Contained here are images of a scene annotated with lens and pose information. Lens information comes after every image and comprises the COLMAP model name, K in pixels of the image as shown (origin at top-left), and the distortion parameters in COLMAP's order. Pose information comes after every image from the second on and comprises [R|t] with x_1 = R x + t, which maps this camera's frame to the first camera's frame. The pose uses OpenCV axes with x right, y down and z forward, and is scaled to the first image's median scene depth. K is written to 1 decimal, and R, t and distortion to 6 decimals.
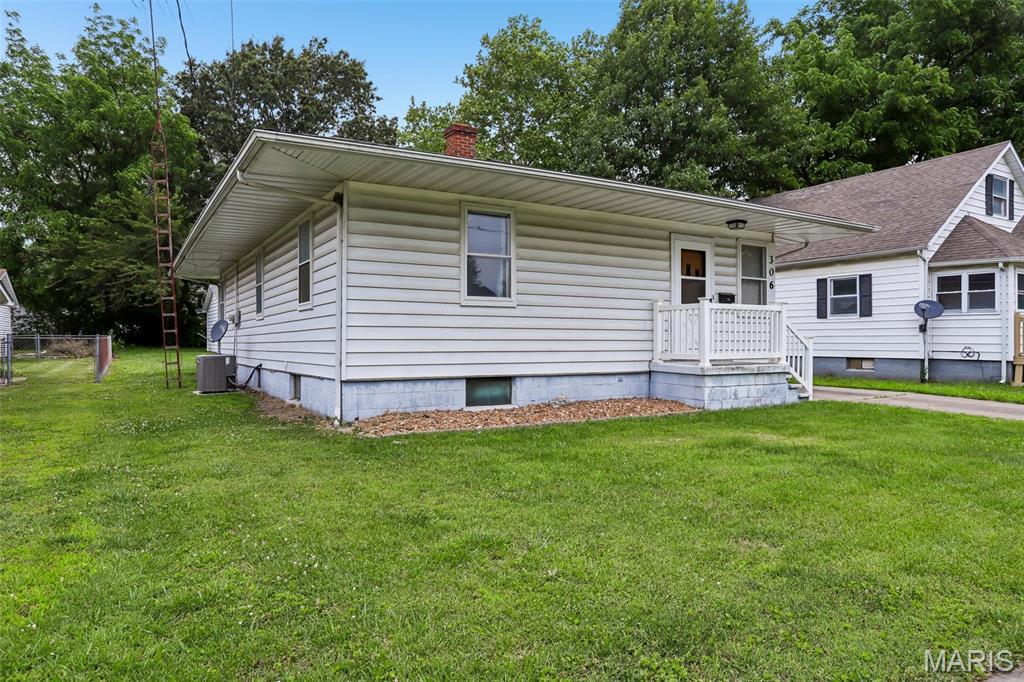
lens RADIAL K [[672.1, 0, 513.9], [0, 672.1, 334.7], [0, 0, 1]] dist [-0.012383, -0.001467]
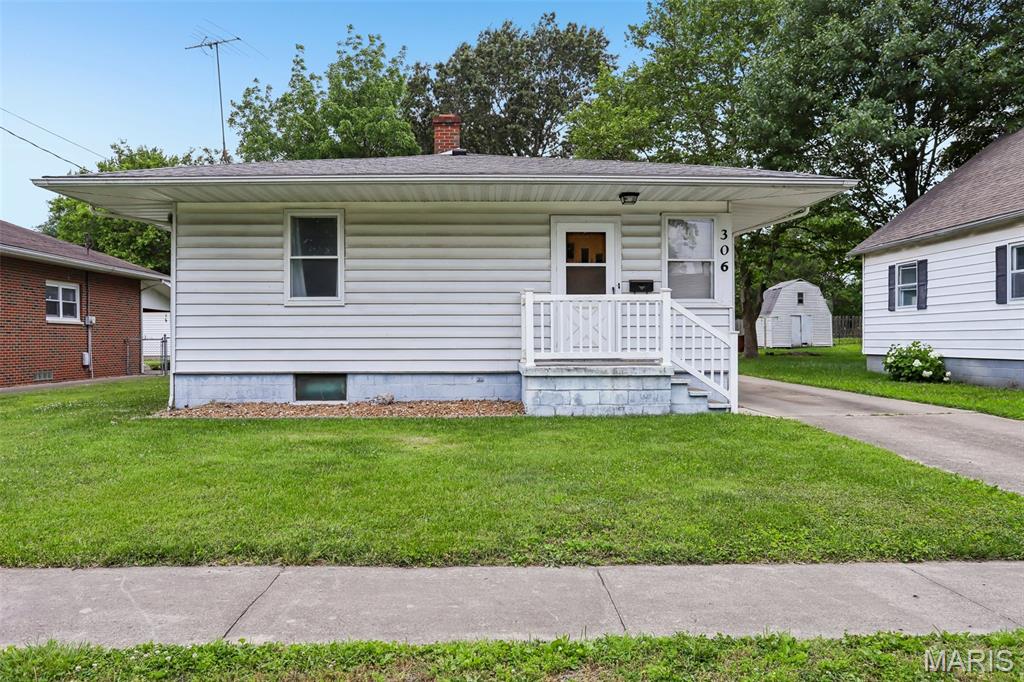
lens RADIAL K [[787.7, 0, 510.4], [0, 787.7, 343.7], [0, 0, 1]] dist [-0.005573, 0.000016]
pose [[0.863748, -0.001106, -0.503922, 0.726072], [0.008739, 0.999880, 0.012785, 0.003140], [0.503848, -0.015447, 0.863654, 0.079685]]
